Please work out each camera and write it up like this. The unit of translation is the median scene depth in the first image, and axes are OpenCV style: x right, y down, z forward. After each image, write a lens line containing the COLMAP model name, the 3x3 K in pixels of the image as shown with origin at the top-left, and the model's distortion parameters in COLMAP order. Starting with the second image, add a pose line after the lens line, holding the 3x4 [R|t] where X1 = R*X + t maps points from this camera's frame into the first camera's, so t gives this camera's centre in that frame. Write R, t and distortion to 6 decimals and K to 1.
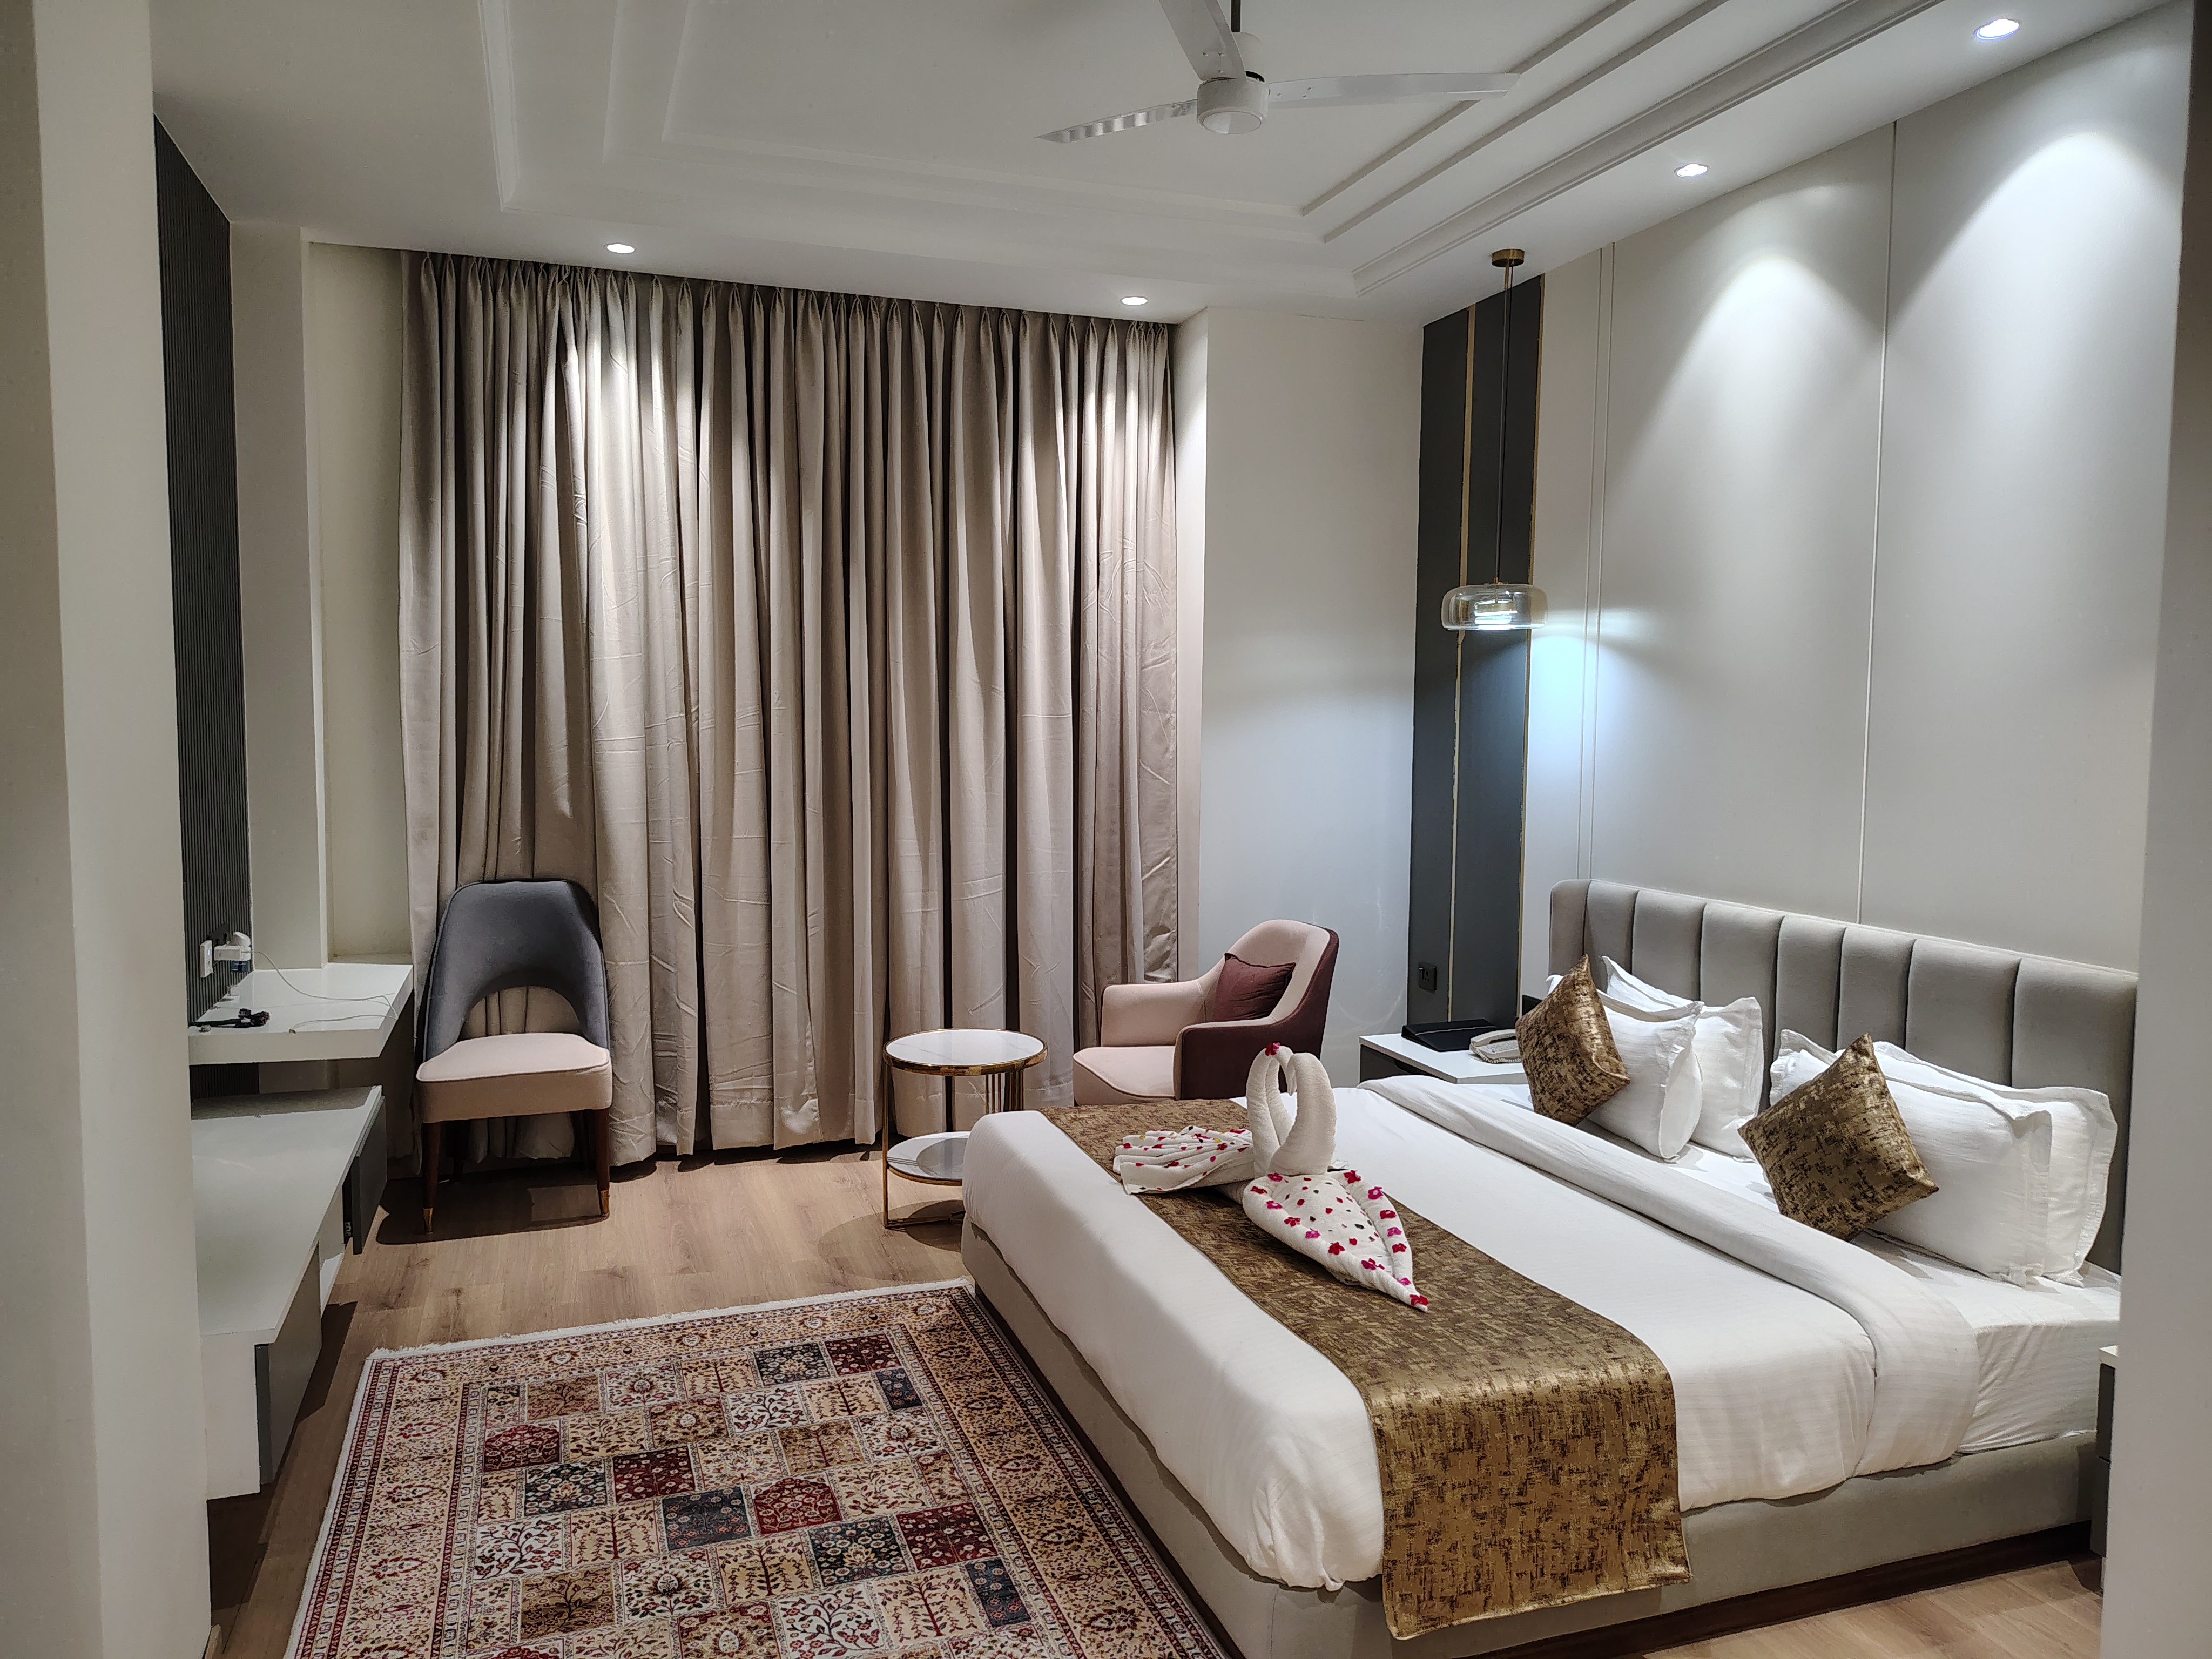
lens RADIAL K [[1546.1, 0, 1122.5], [0, 1546.1, 793.5], [0, 0, 1]] dist [0.034529, -0.033008]
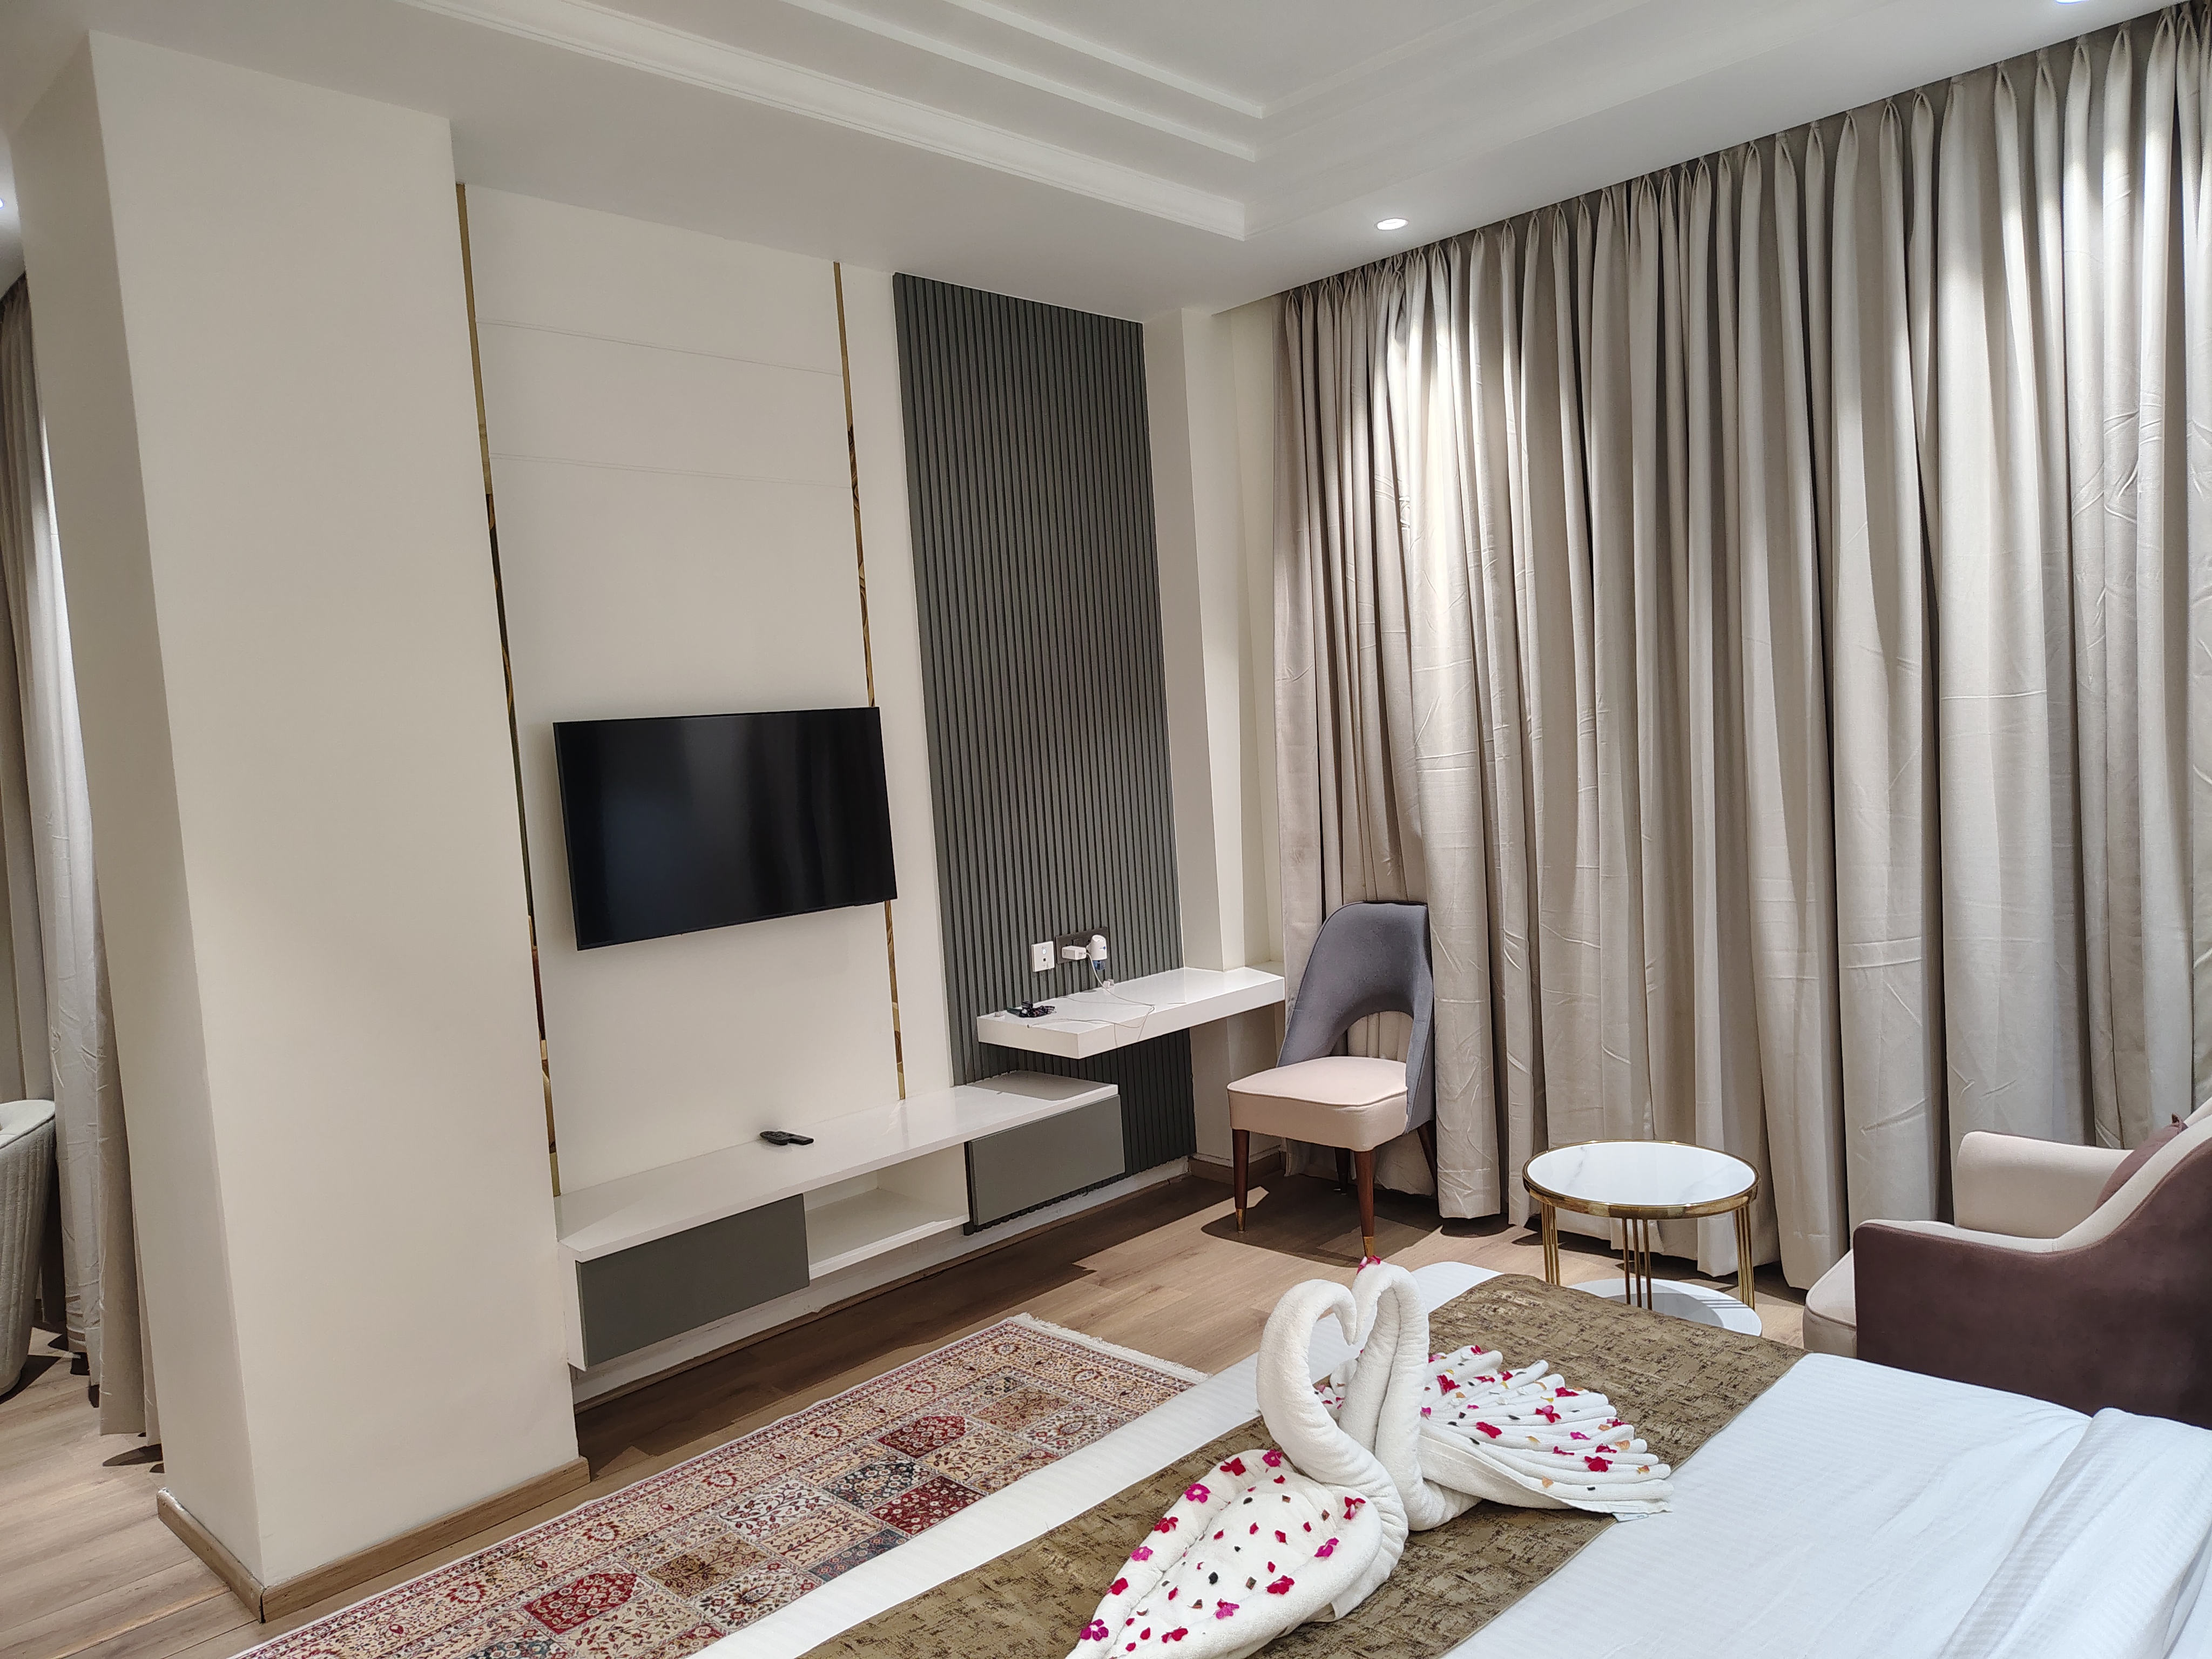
lens RADIAL K [[1546.1, 0, 1109.0], [0, 1546.1, 827.1], [0, 0, 1]] dist [0.034529, -0.033008]
pose [[0.429594, 0.020266, -0.902795, 0.421002], [0.015916, 0.999423, 0.030008, -0.023837], [0.902882, -0.027260, 0.429023, 0.431733]]
